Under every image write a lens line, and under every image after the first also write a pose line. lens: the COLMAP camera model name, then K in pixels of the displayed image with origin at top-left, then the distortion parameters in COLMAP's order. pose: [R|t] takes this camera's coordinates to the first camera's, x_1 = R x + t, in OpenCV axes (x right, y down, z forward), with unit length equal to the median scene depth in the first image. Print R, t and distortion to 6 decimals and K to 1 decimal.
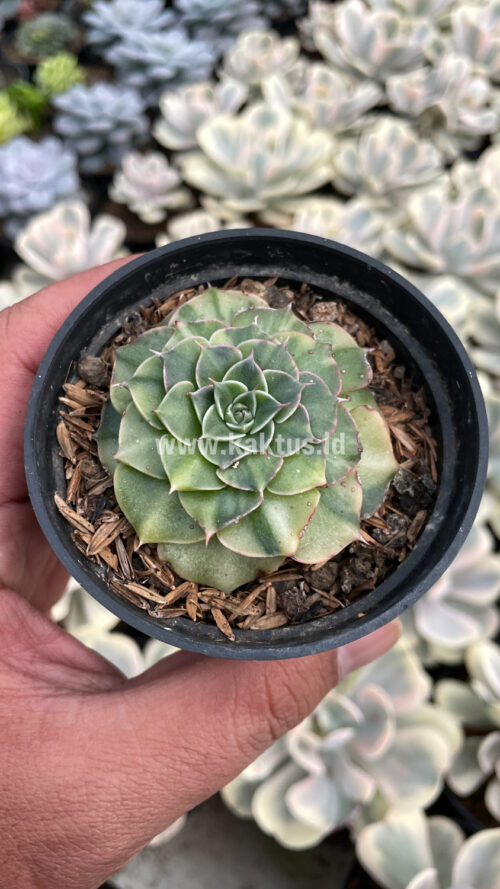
lens RADIAL K [[684.1, 0, 251.7], [0, 684.1, 442.8], [0, 0, 1]] dist [0.161716, -0.005822]
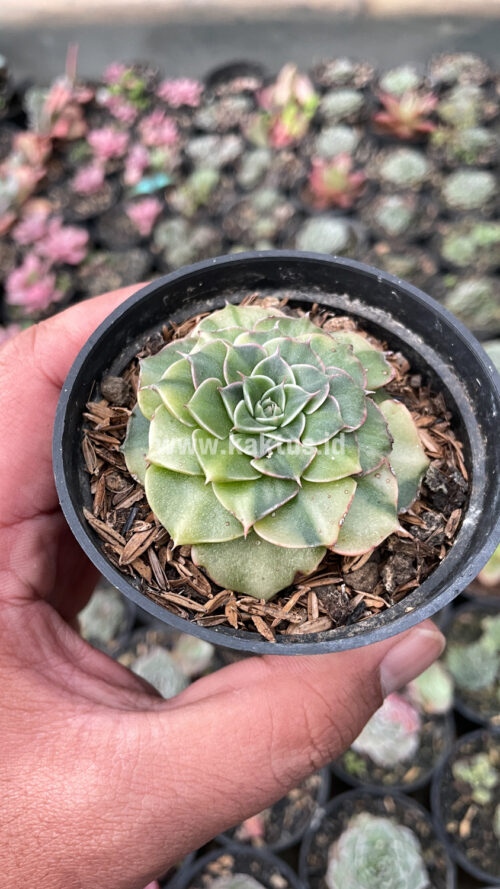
lens RADIAL K [[684.1, 0, 252.9], [0, 684.1, 457.1], [0, 0, 1]] dist [0.161716, -0.005822]
pose [[0.997740, -0.059457, 0.031287, -0.070240], [0.063728, 0.984982, -0.160466, 0.170098], [-0.021276, 0.162097, 0.986545, 0.023770]]
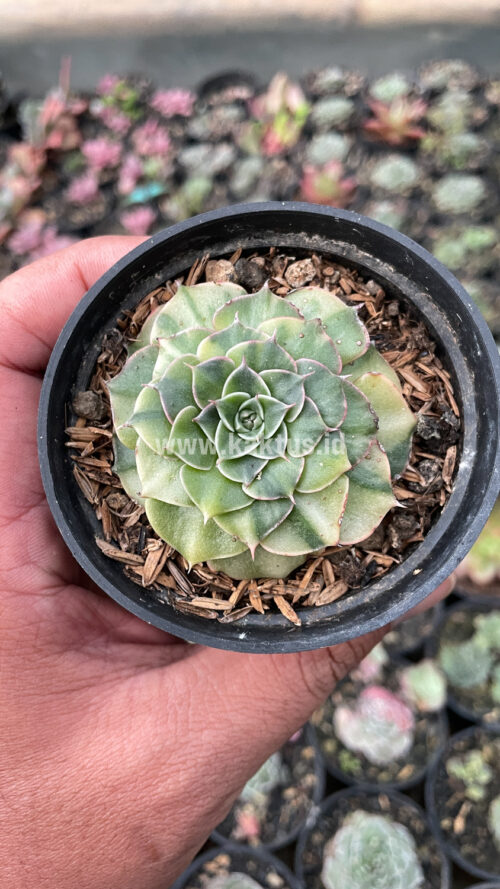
lens RADIAL K [[684.1, 0, 242.9], [0, 684.1, 438.2], [0, 0, 1]] dist [0.161716, -0.005822]
pose [[0.960001, -0.273313, -0.060815, 0.025741], [0.279885, 0.942850, 0.180828, -0.183875], [0.007917, -0.190616, 0.981633, 0.026604]]
